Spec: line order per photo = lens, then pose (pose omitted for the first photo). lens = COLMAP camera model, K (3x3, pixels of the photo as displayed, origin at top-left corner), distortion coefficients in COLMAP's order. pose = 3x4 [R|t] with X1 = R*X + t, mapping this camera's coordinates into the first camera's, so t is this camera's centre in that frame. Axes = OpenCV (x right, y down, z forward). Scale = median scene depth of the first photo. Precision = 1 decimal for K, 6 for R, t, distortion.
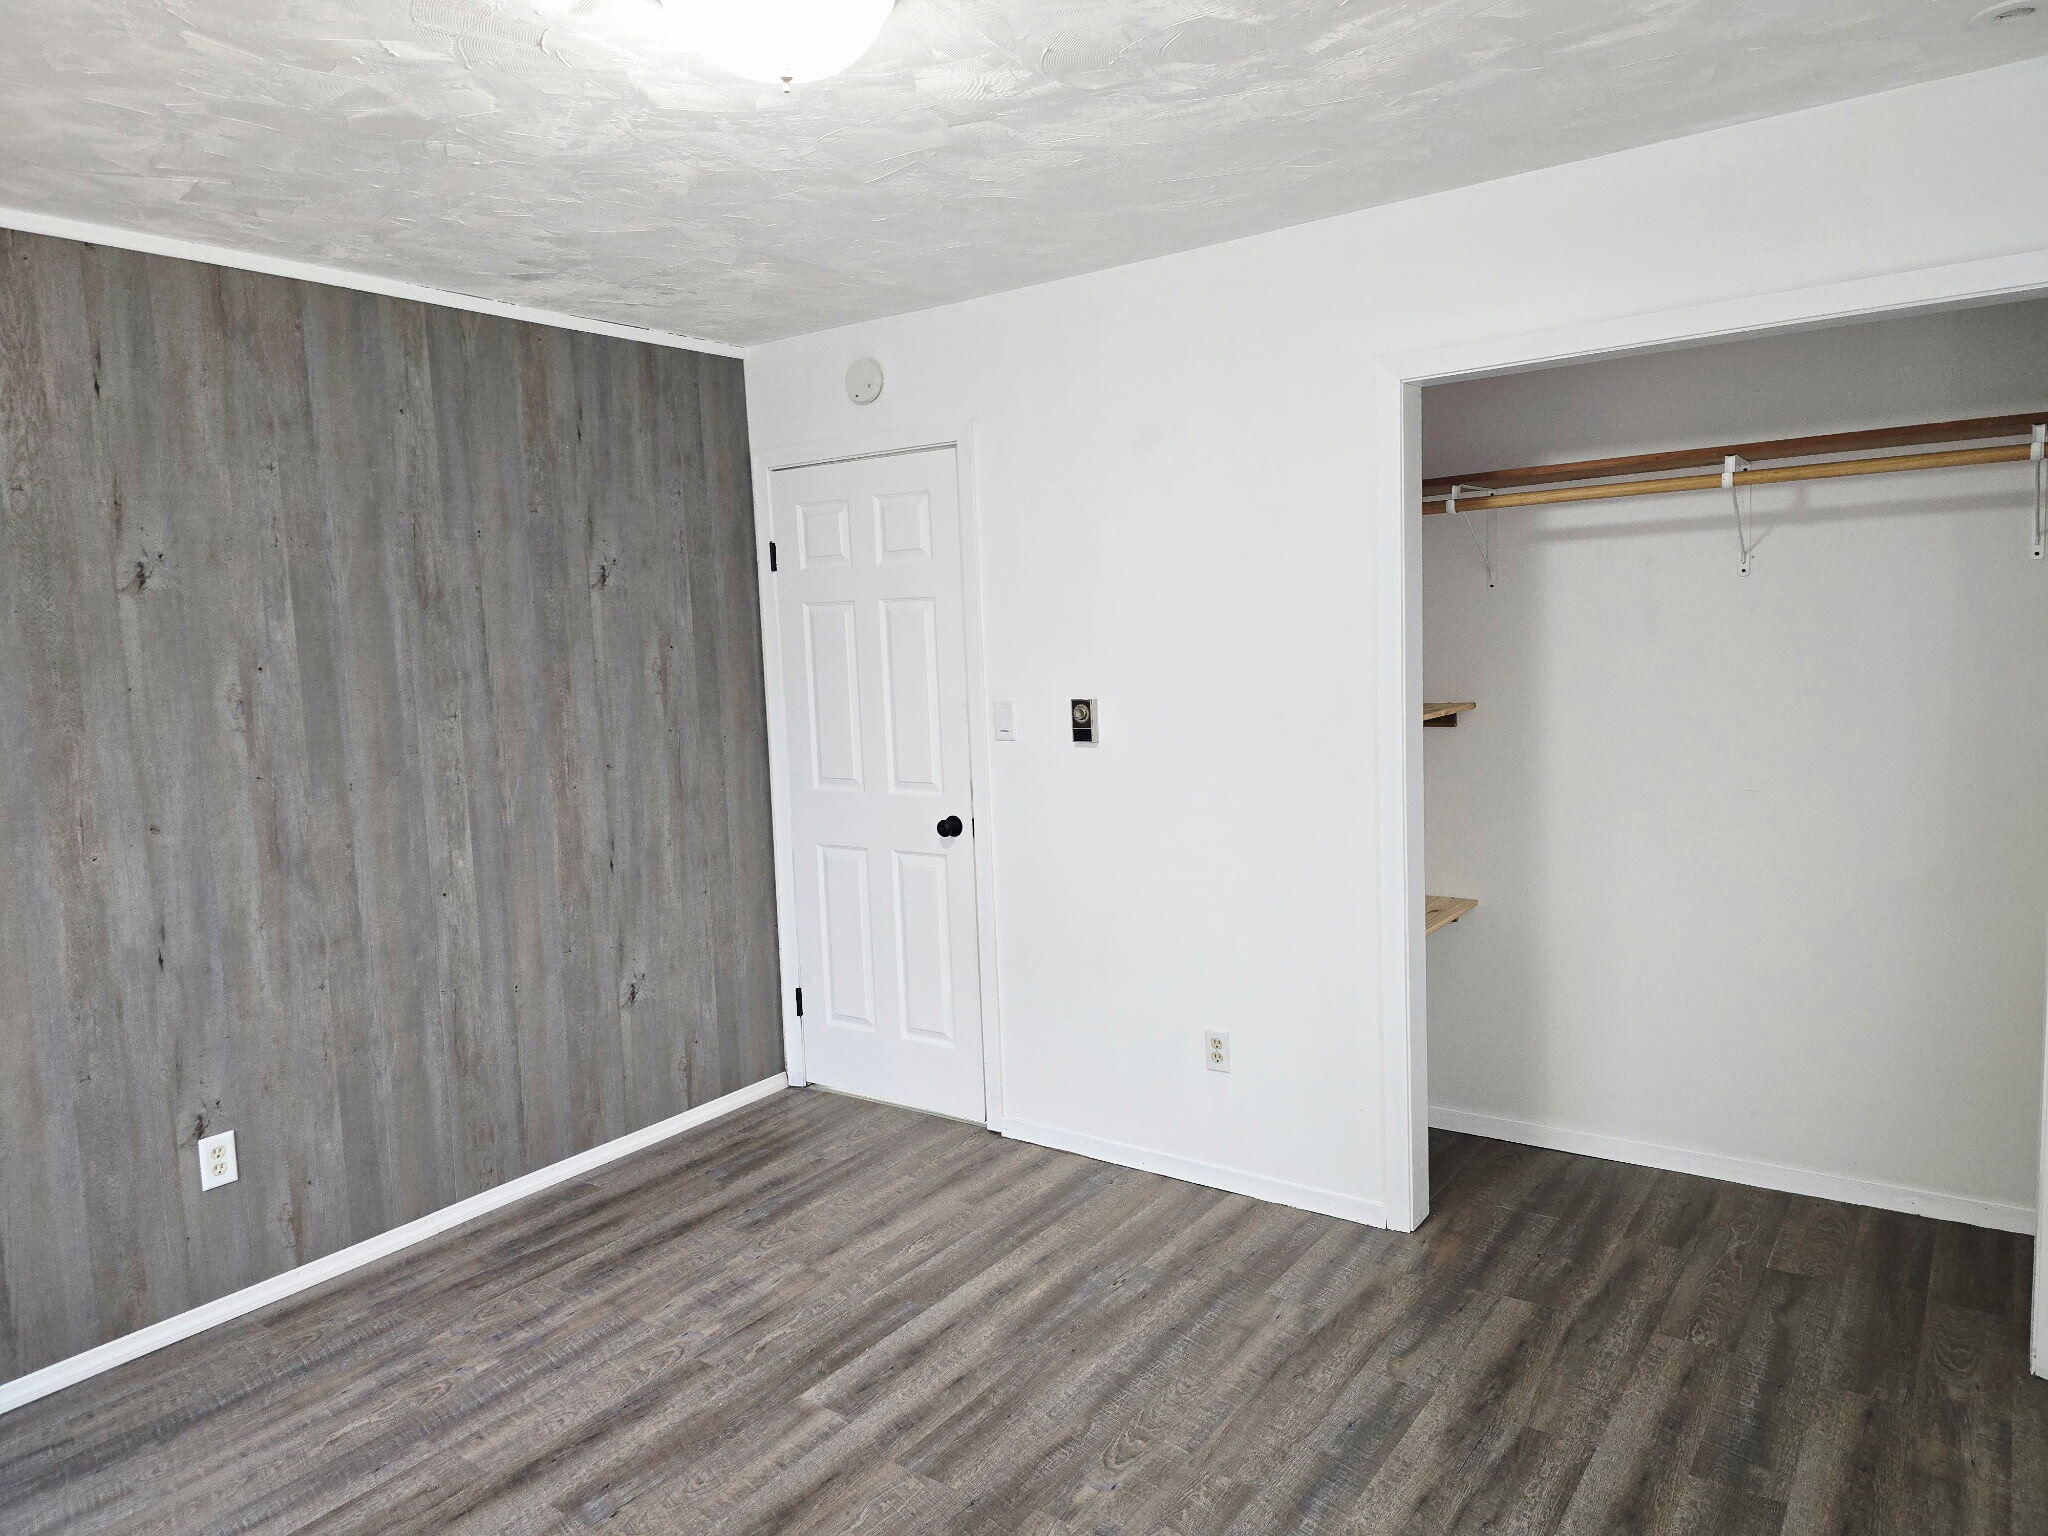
lens RADIAL K [[1378.4, 0, 1022.8], [0, 1378.4, 768.3], [0, 0, 1]] dist [0.057841, -0.042908]
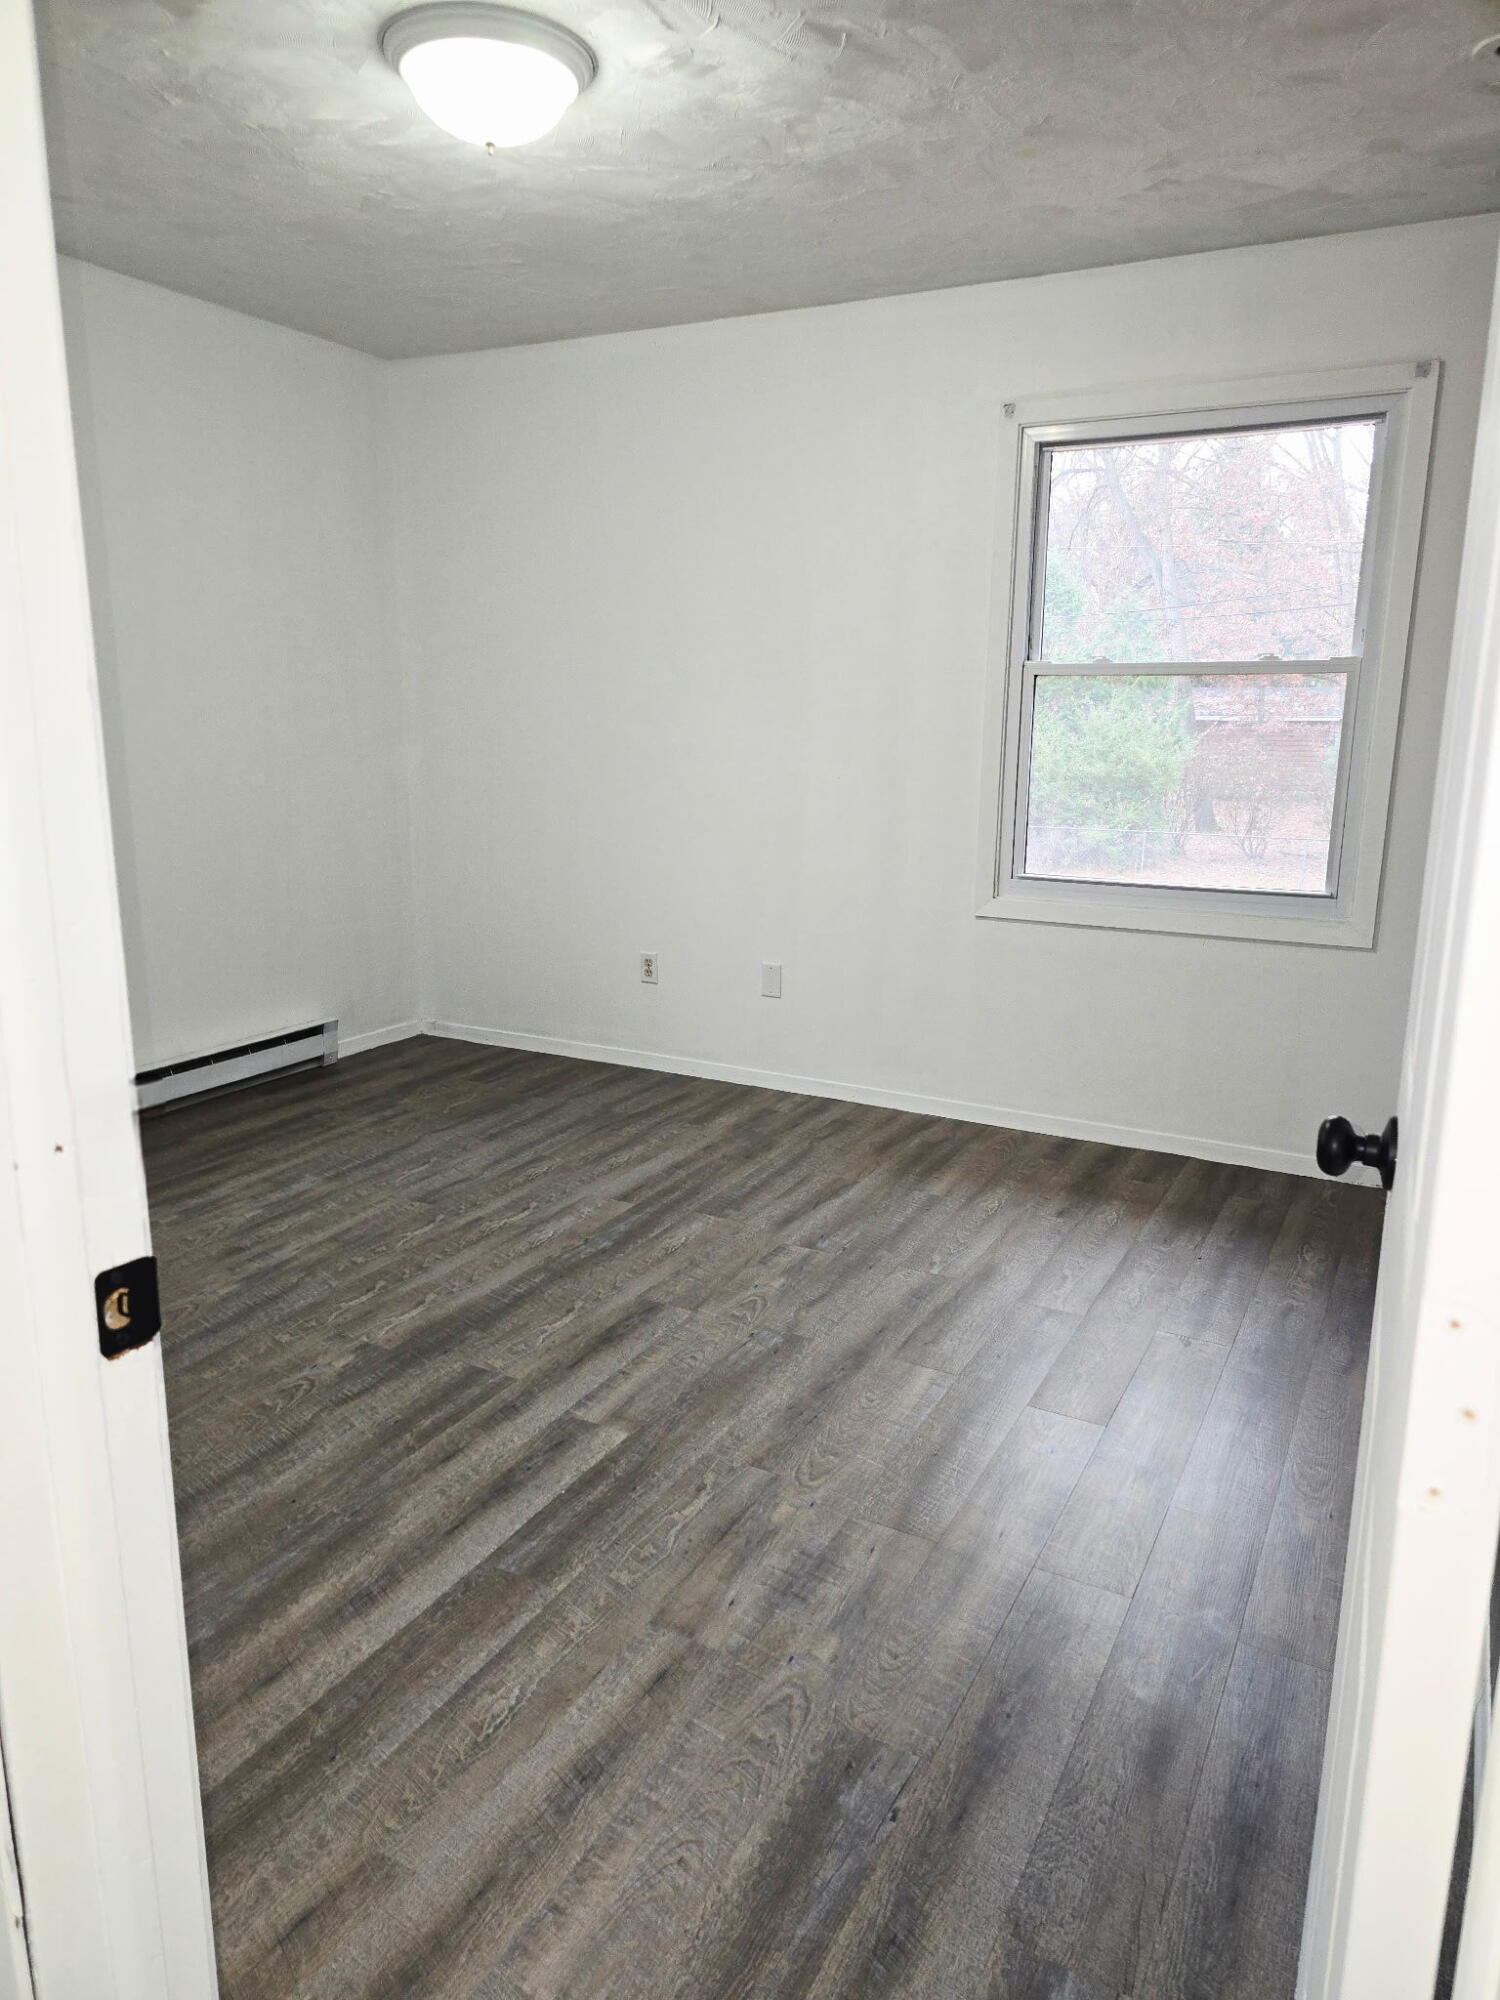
lens RADIAL K [[1346.1, 0, 751.3], [0, 1346.1, 998.7], [0, 0, 1]] dist [0.057841, -0.042908]
pose [[-0.992083, 0.051177, -0.114681, -0.148215], [0.011420, 0.946177, 0.323447, -0.094782], [0.125062, 0.319577, -0.939271, 1.695663]]
